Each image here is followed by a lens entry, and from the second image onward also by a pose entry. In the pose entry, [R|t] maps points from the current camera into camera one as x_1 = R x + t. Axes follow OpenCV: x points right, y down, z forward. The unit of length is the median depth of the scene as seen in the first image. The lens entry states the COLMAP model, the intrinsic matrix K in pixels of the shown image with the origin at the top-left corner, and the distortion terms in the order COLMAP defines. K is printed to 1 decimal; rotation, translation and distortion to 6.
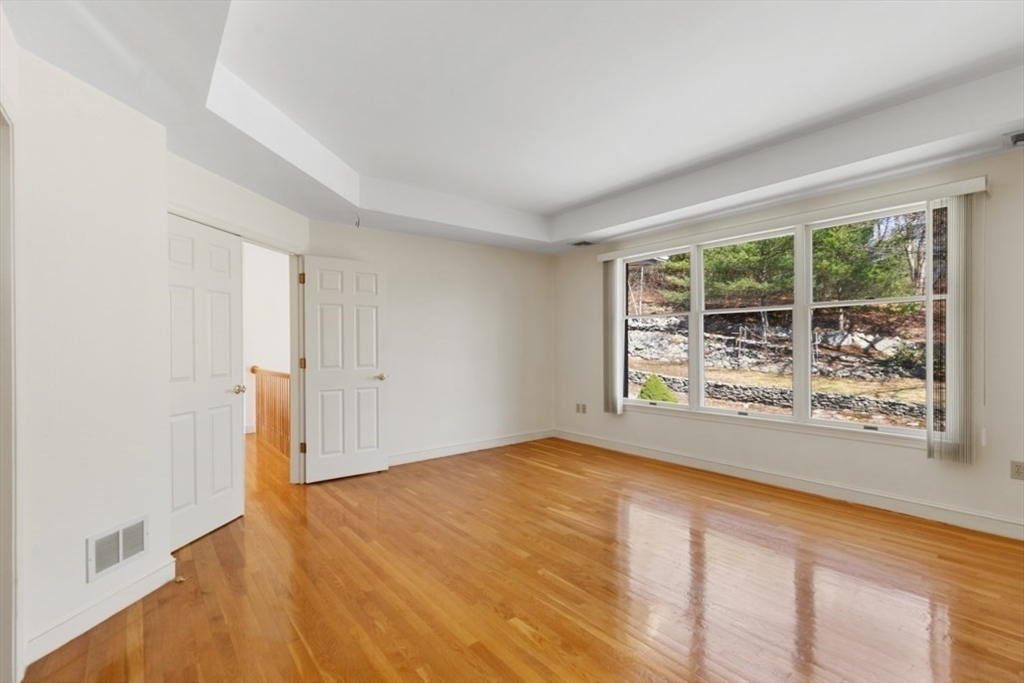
lens RADIAL K [[469.4, 0, 502.8], [0, 469.4, 346.9], [0, 0, 1]] dist [0.013024, -0.003417]
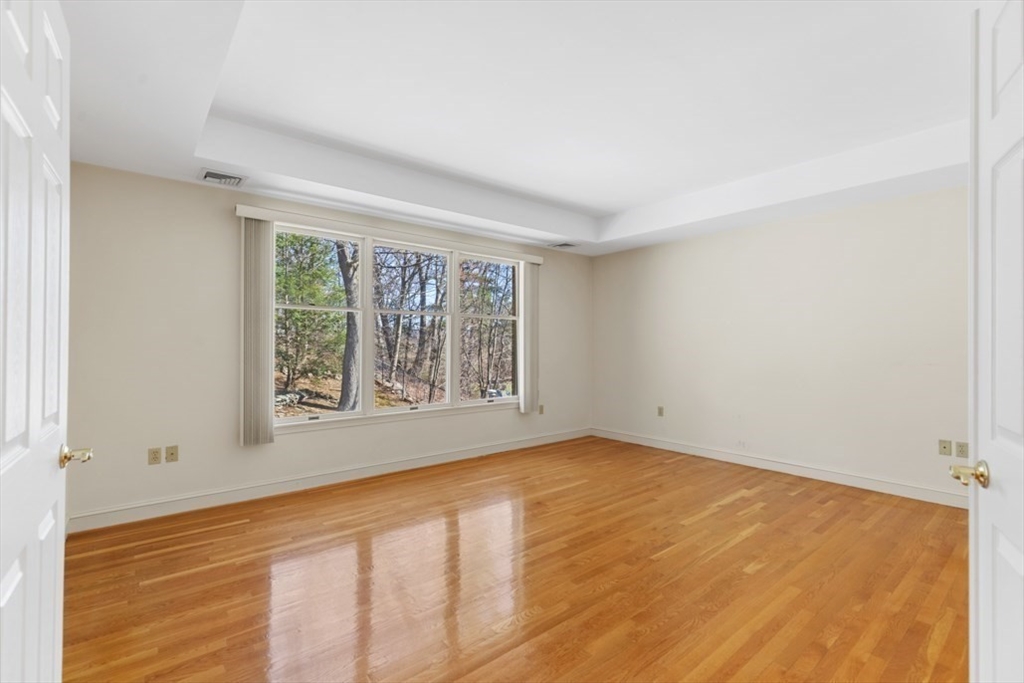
lens RADIAL K [[469.4, 0, 506.8], [0, 469.4, 343.5], [0, 0, 1]] dist [0.013024, -0.003417]
pose [[-0.045494, 0.010205, 0.998913, -0.564679], [0.001532, 0.999947, -0.010146, 0.002881], [-0.998963, 0.001069, -0.045507, 0.809708]]
